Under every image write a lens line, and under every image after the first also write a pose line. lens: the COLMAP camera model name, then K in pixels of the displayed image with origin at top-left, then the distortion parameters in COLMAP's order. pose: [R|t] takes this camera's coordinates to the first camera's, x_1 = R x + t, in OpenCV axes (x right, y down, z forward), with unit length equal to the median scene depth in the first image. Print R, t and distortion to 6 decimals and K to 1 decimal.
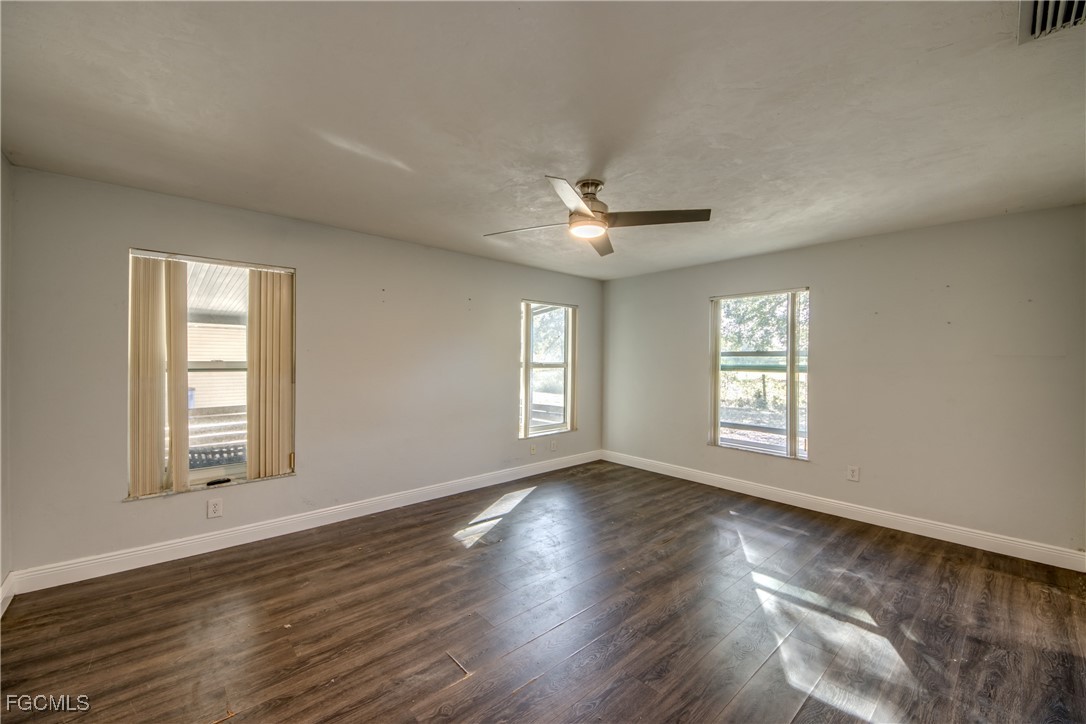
lens RADIAL K [[427.1, 0, 544.9], [0, 427.1, 361.1], [0, 0, 1]] dist [-0.007865, -0.001893]
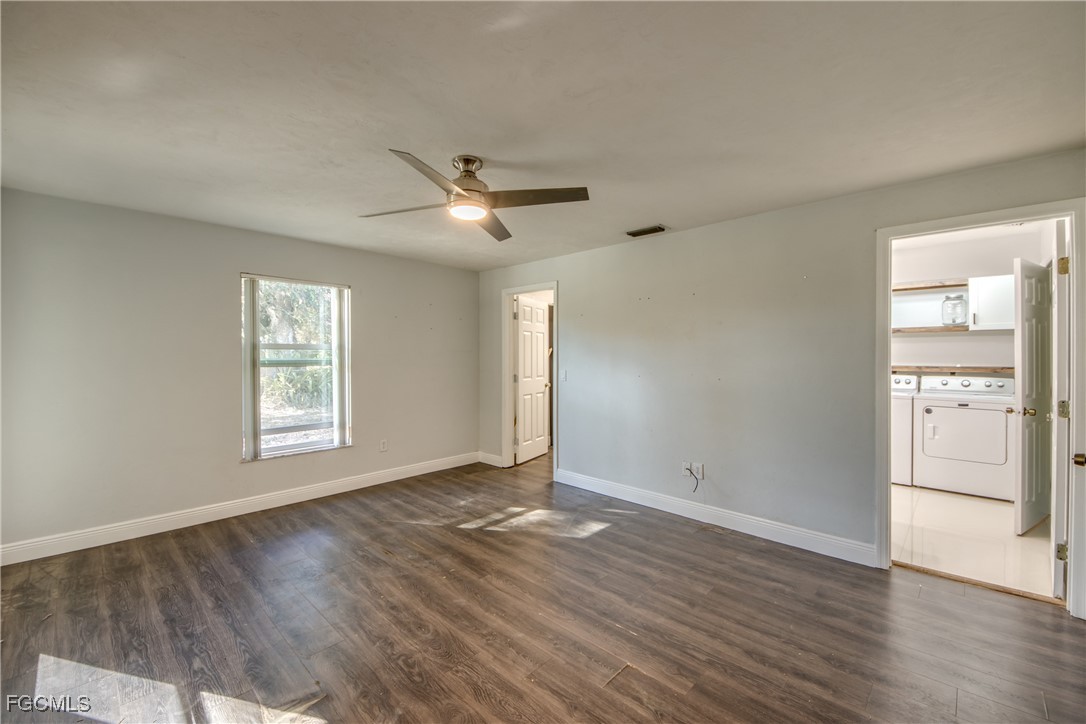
lens RADIAL K [[460.1, 0, 548.5], [0, 460.1, 351.1], [0, 0, 1]] dist [-0.005470, -0.000699]
pose [[-0.107139, -0.005365, 0.994230, -0.702430], [0.008387, 0.999945, 0.006300, -0.012670], [-0.994209, 0.009014, -0.107088, 0.729768]]
